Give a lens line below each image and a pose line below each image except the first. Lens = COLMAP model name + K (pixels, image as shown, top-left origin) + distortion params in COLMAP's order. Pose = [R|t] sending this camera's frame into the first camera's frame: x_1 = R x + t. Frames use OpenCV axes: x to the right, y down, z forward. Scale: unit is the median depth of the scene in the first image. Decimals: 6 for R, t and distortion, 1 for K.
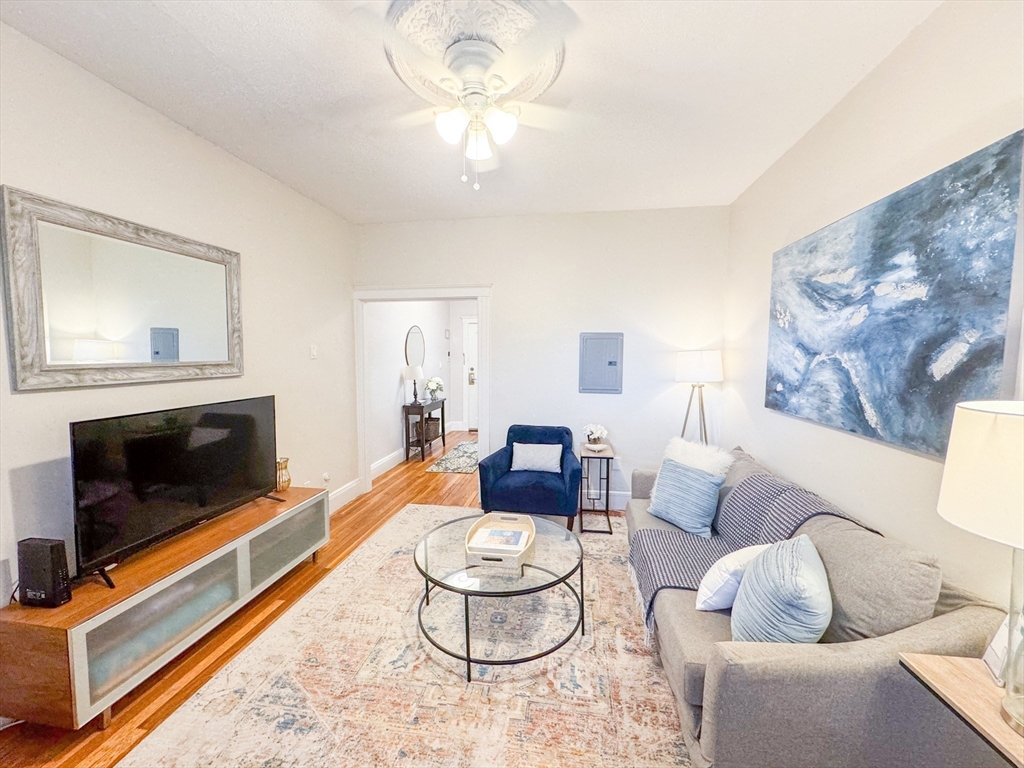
lens RADIAL K [[406.9, 0, 512.0], [0, 406.9, 384.0], [0, 0, 1]] dist [-0.000231, -0.000039]
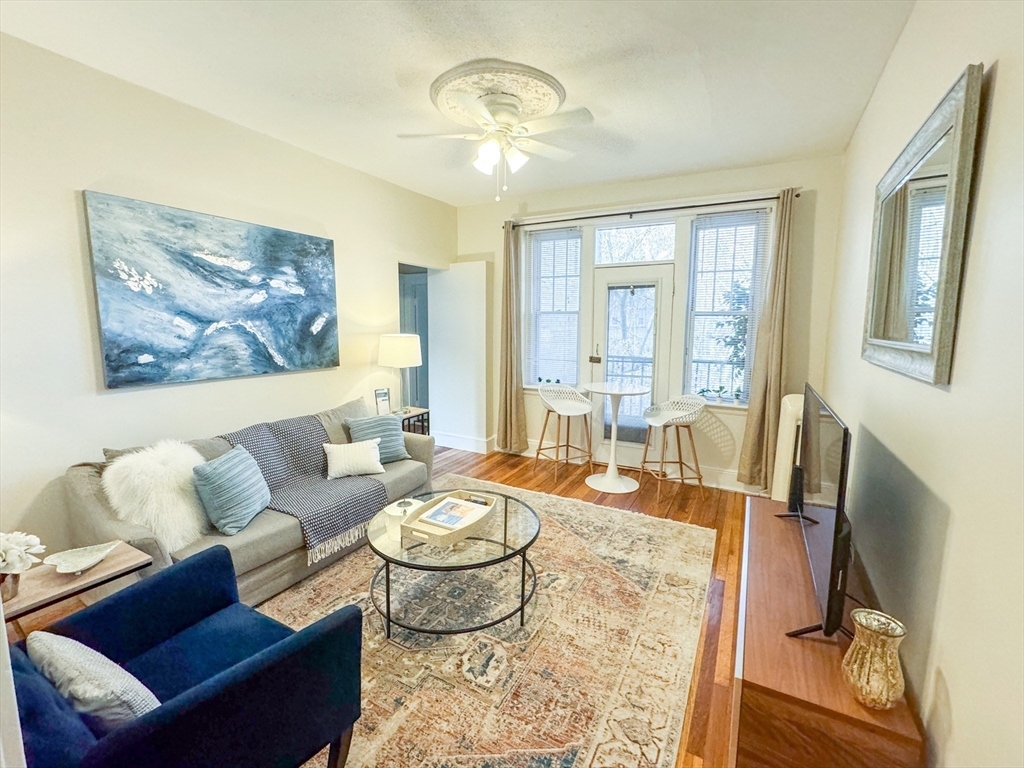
lens RADIAL K [[445.6, 0, 512.0], [0, 445.6, 384.0], [0, 0, 1]] dist [0.001152, -0.000198]
pose [[-0.940431, -0.055134, 0.335484, -0.575108], [0.016260, 0.978340, 0.206363, -0.167334], [-0.339595, 0.199525, -0.919165, 2.151288]]
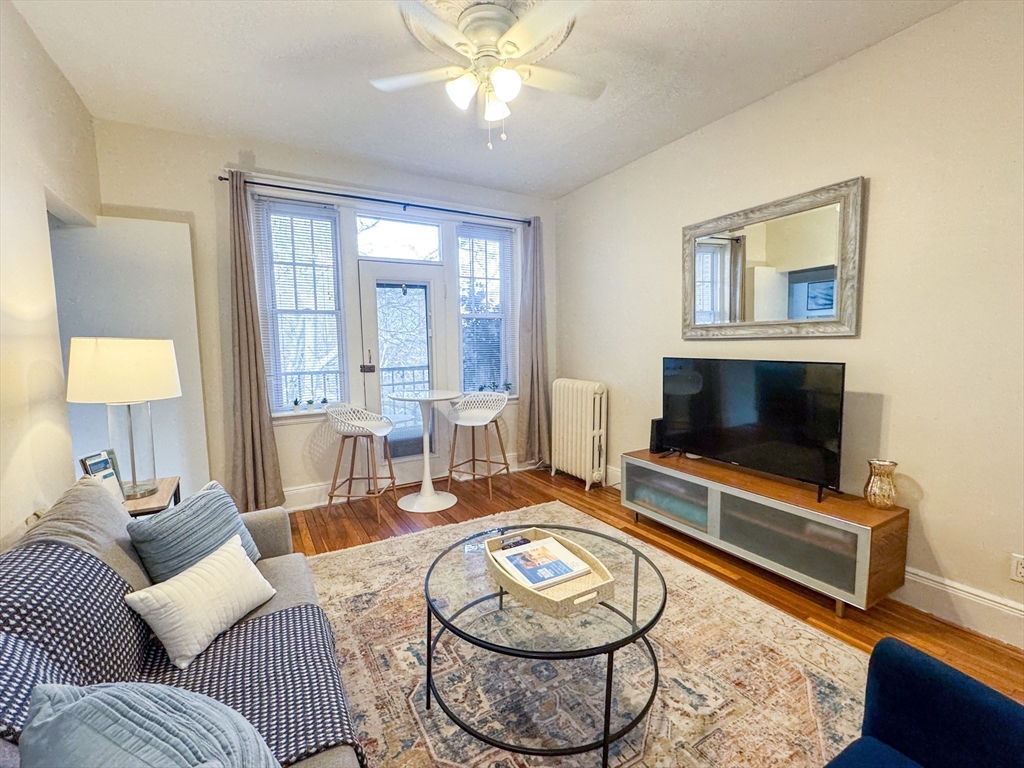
lens RADIAL K [[445.6, 0, 512.0], [0, 445.6, 384.0], [0, 0, 1]] dist [0.001152, -0.000198]
pose [[-0.778737, 0.069987, -0.623435, 0.544889], [-0.031964, 0.988041, 0.150844, -0.052162], [0.626536, 0.137395, -0.767187, 1.743591]]
